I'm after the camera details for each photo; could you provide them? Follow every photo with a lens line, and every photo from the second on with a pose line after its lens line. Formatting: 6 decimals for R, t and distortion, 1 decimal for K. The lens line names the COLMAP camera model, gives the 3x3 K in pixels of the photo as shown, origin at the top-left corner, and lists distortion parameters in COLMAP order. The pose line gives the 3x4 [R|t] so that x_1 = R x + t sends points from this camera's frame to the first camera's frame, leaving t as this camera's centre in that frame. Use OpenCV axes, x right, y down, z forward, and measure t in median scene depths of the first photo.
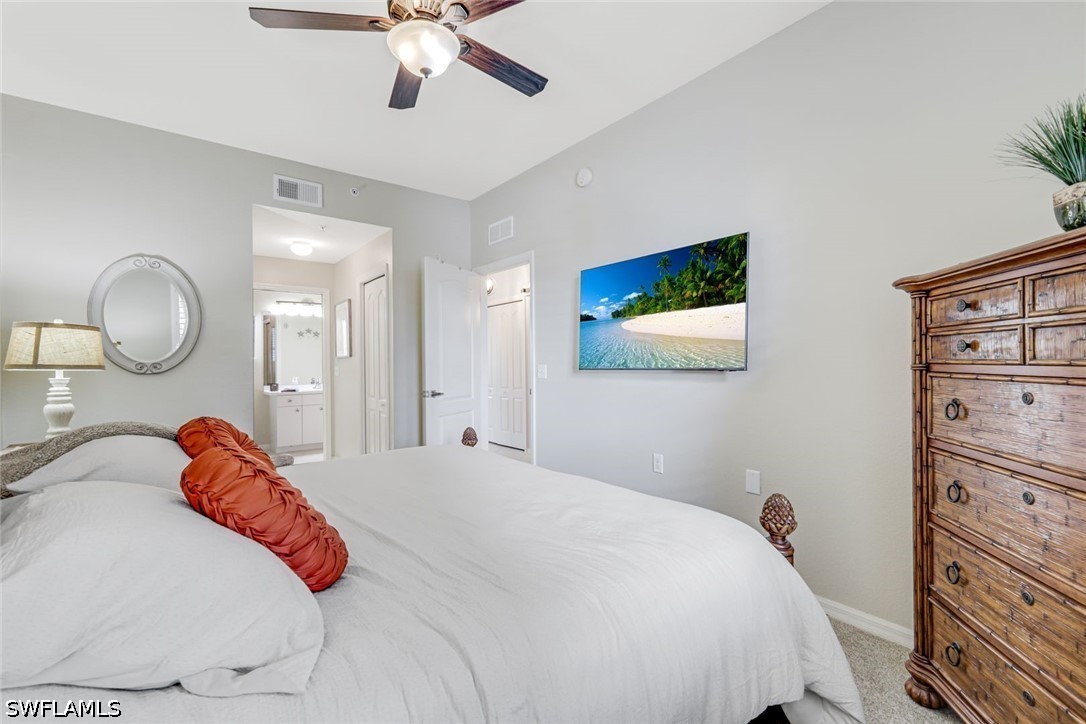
lens RADIAL K [[484.6, 0, 536.1], [0, 484.6, 371.8], [0, 0, 1]] dist [0.012457, -0.002130]
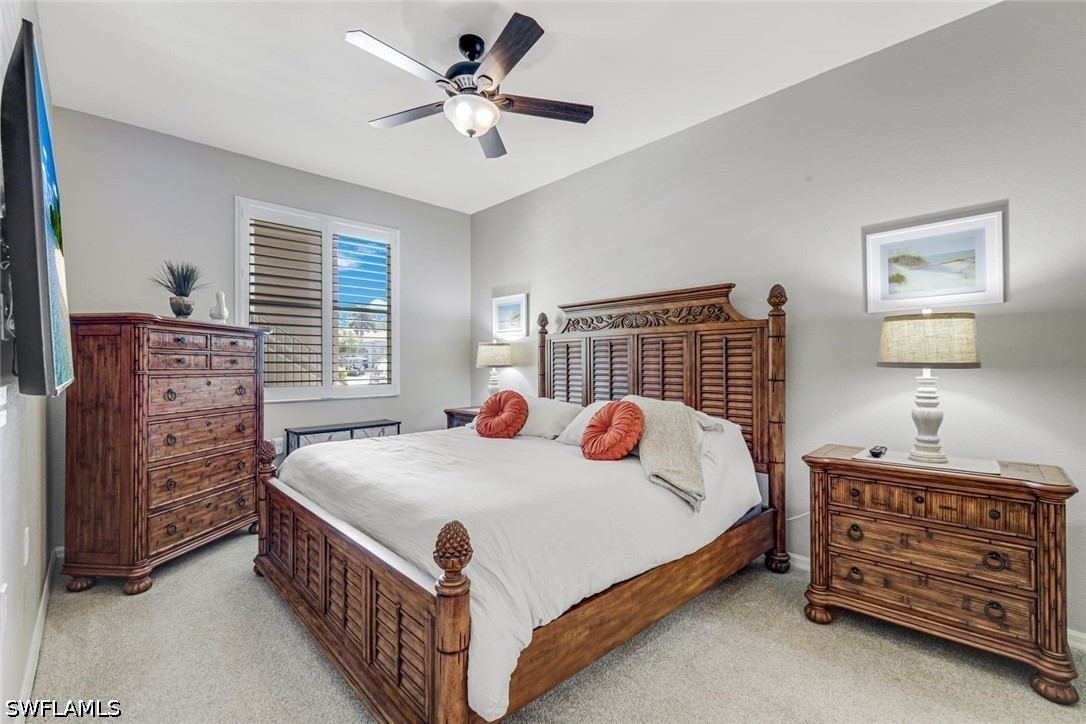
lens RADIAL K [[484.6, 0, 542.3], [0, 484.6, 360.7], [0, 0, 1]] dist [0.012457, -0.002130]
pose [[-0.994330, 0.009835, -0.105887, -0.365869], [0.009122, 0.999932, 0.007216, -0.055354], [0.105950, 0.006209, -0.994352, 3.199012]]
